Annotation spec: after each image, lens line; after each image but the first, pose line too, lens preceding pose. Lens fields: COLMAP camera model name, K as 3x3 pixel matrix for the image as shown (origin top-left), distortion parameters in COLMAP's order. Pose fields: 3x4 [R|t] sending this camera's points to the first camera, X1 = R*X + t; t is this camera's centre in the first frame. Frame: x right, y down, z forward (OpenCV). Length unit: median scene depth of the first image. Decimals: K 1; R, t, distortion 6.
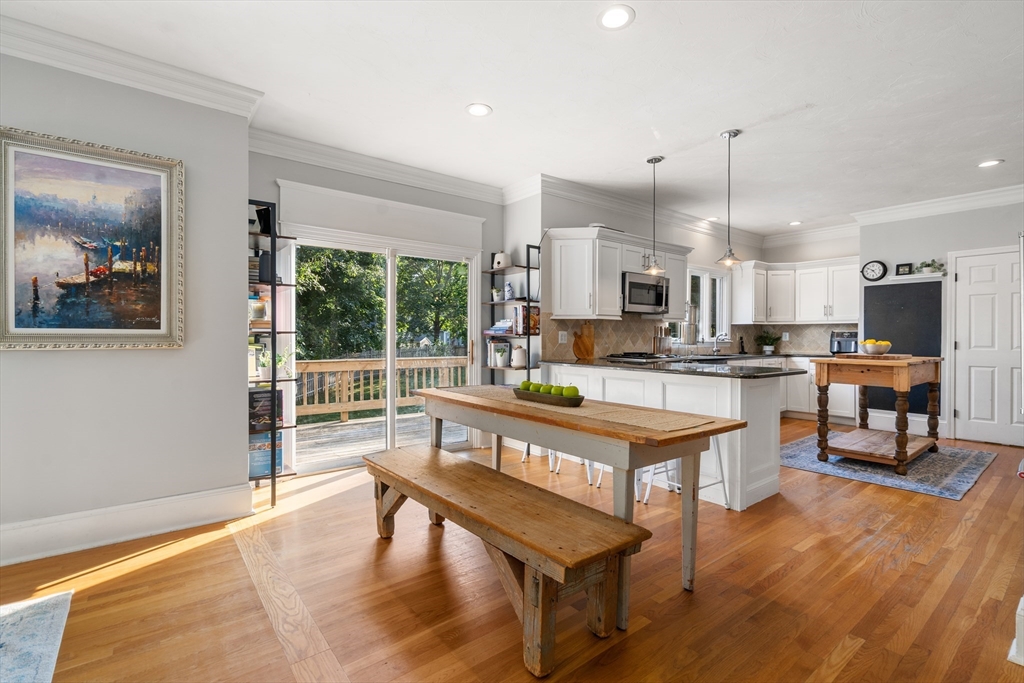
lens RADIAL K [[468.7, 0, 514.5], [0, 468.7, 337.8], [0, 0, 1]] dist [-0.004685, 0.002028]
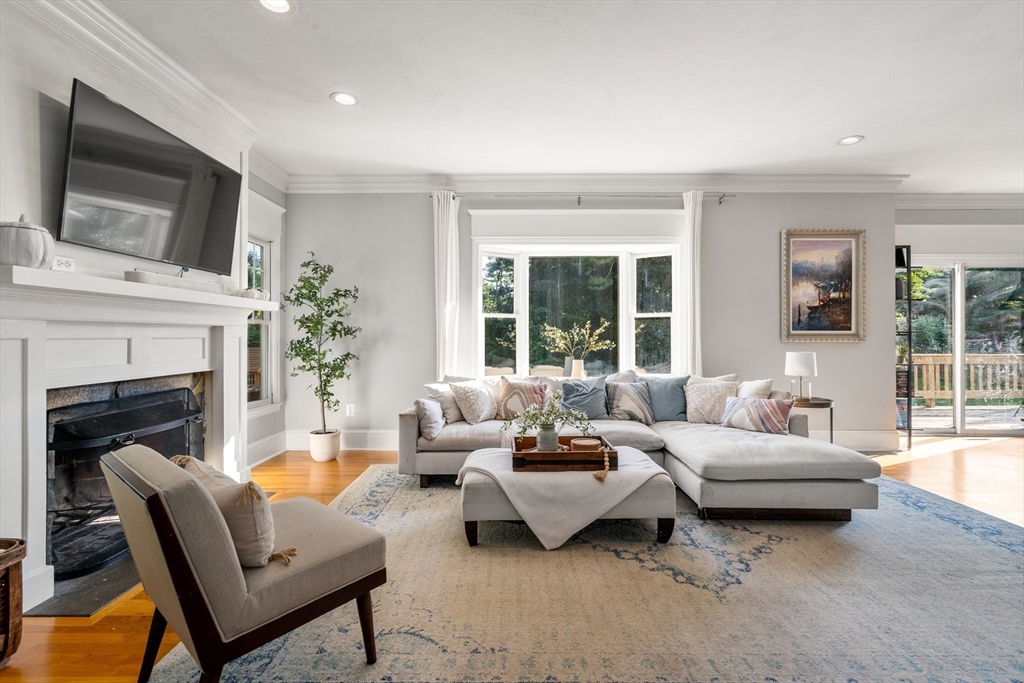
lens RADIAL K [[468.7, 0, 510.7], [0, 468.7, 334.1], [0, 0, 1]] dist [-0.004685, 0.002028]
pose [[0.783447, -0.004066, -0.621445, -0.403359], [0.001834, 0.999989, -0.004230, -0.000528], [0.621456, 0.002174, 0.783446, -0.661611]]
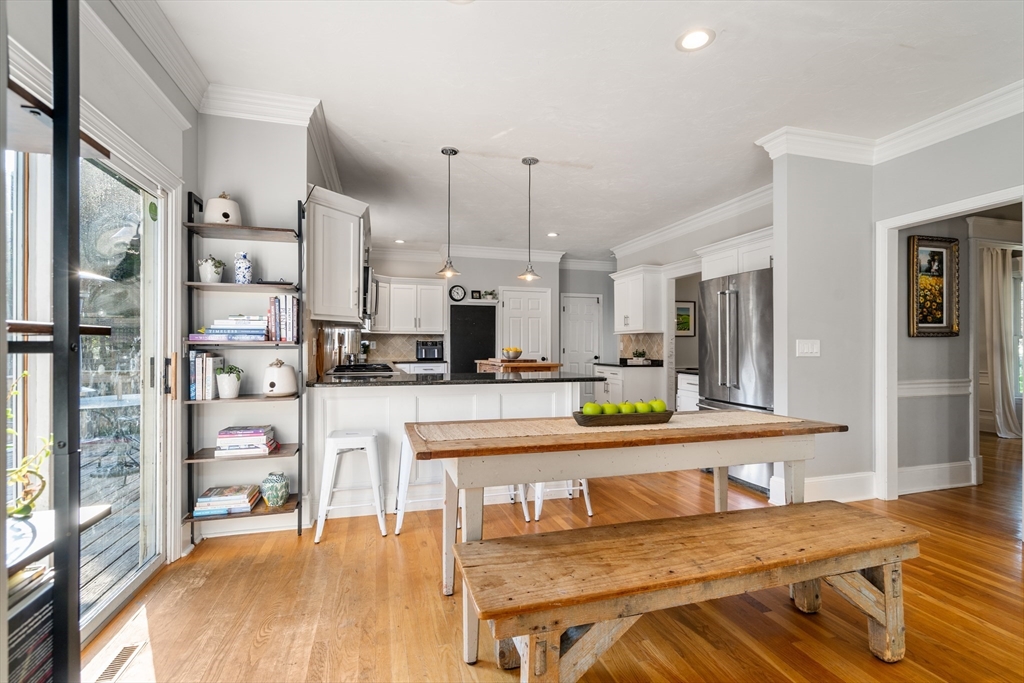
lens RADIAL K [[468.7, 0, 509.7], [0, 468.7, 343.4], [0, 0, 1]] dist [-0.004685, 0.002028]
pose [[0.378841, 0.003335, 0.925456, -0.443793], [0.002283, 0.999987, -0.004539, -0.001826], [-0.925459, 0.003832, 0.378828, 0.488458]]
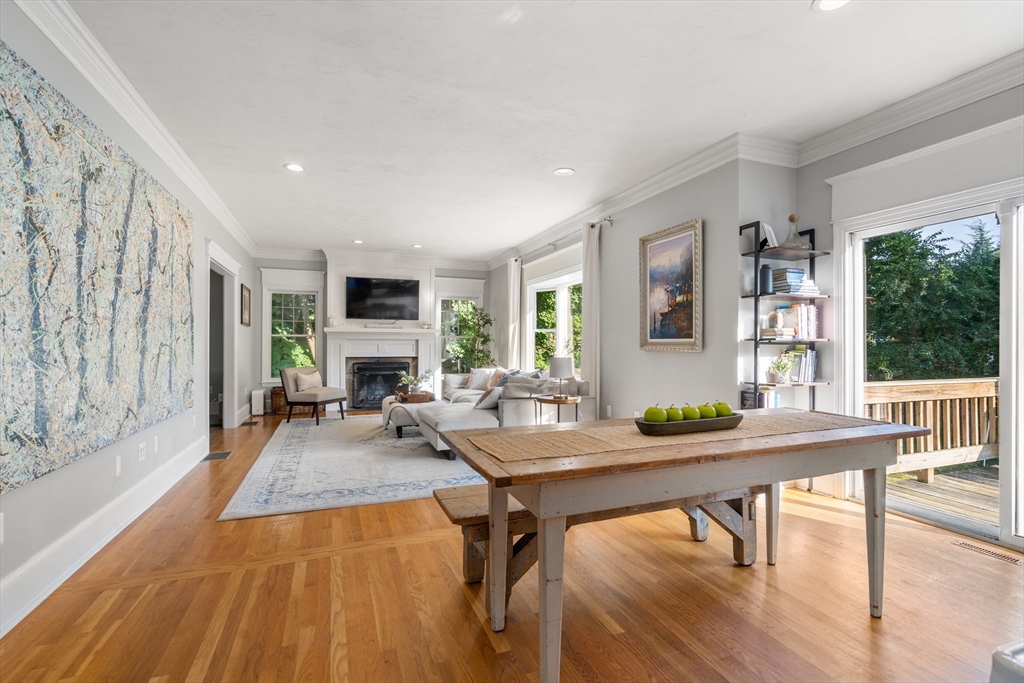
lens RADIAL K [[468.7, 0, 518.9], [0, 468.7, 344.9], [0, 0, 1]] dist [-0.004685, 0.002028]
pose [[-0.281873, 0.000696, -0.959451, 0.477686], [-0.002916, 0.999994, 0.001583, 0.000498], [0.959447, 0.003244, -0.281870, 0.535350]]
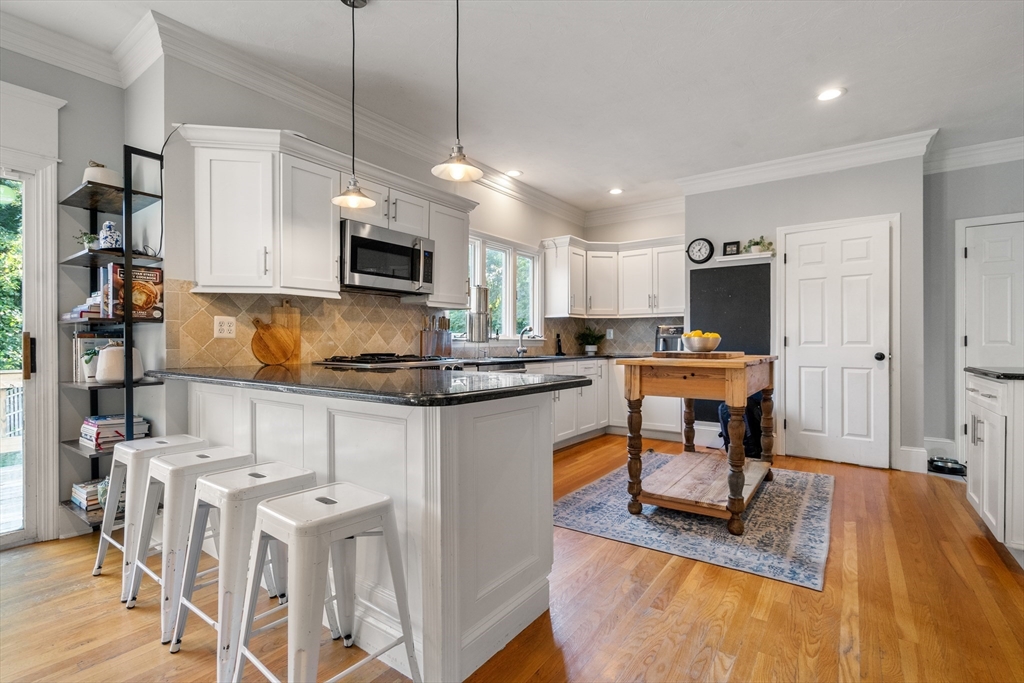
lens RADIAL K [[468.7, 0, 514.7], [0, 468.7, 341.8], [0, 0, 1]] dist [-0.004685, 0.002028]
pose [[0.962237, -0.003102, 0.272197, 0.295860], [0.003992, 0.999988, -0.002715, 0.020275], [-0.272185, 0.003699, 0.962238, 0.381763]]
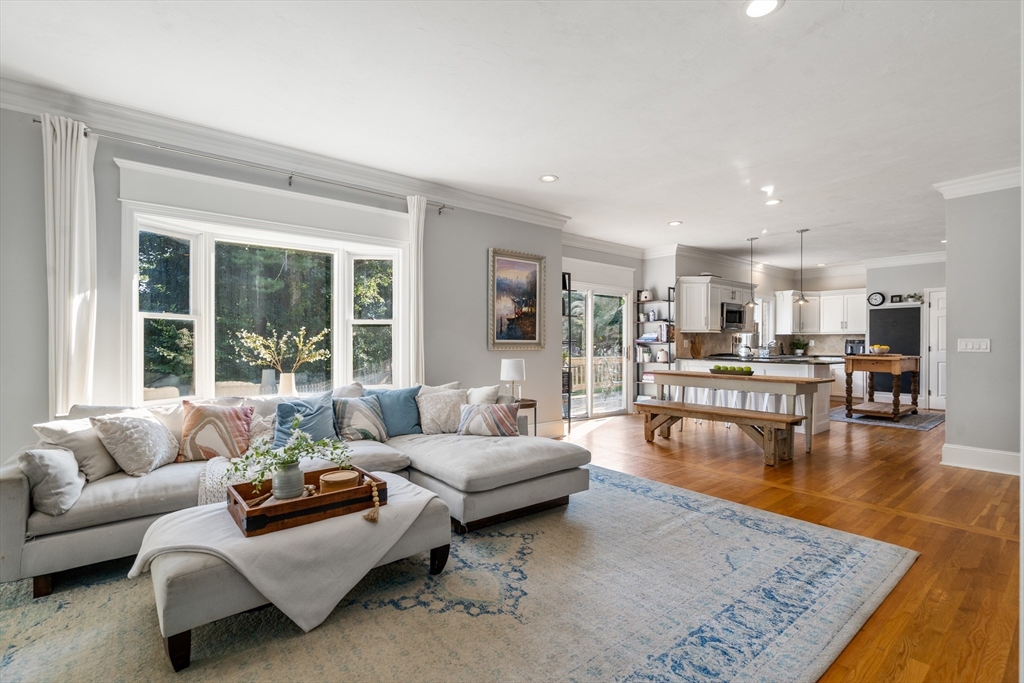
lens RADIAL K [[468.7, 0, 510.6], [0, 468.7, 343.6], [0, 0, 1]] dist [-0.004685, 0.002028]
pose [[0.999921, -0.001034, 0.012544, -0.536172], [0.001043, 0.999999, -0.000726, -0.000913], [-0.012543, 0.000739, 0.999921, -0.615508]]
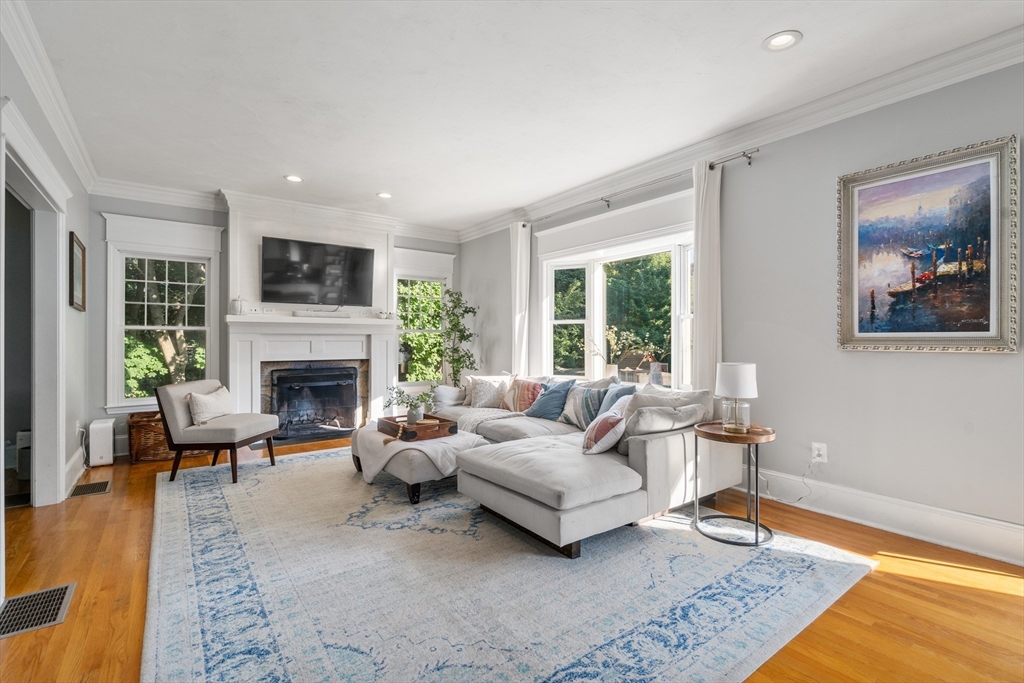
lens RADIAL K [[468.7, 0, 520.0], [0, 468.7, 340.1], [0, 0, 1]] dist [-0.004685, 0.002028]
pose [[-0.018522, -0.000111, -0.999828, 0.097642], [0.000147, 1.000000, -0.000114, -0.000970], [0.999828, -0.000149, -0.018522, 0.065511]]
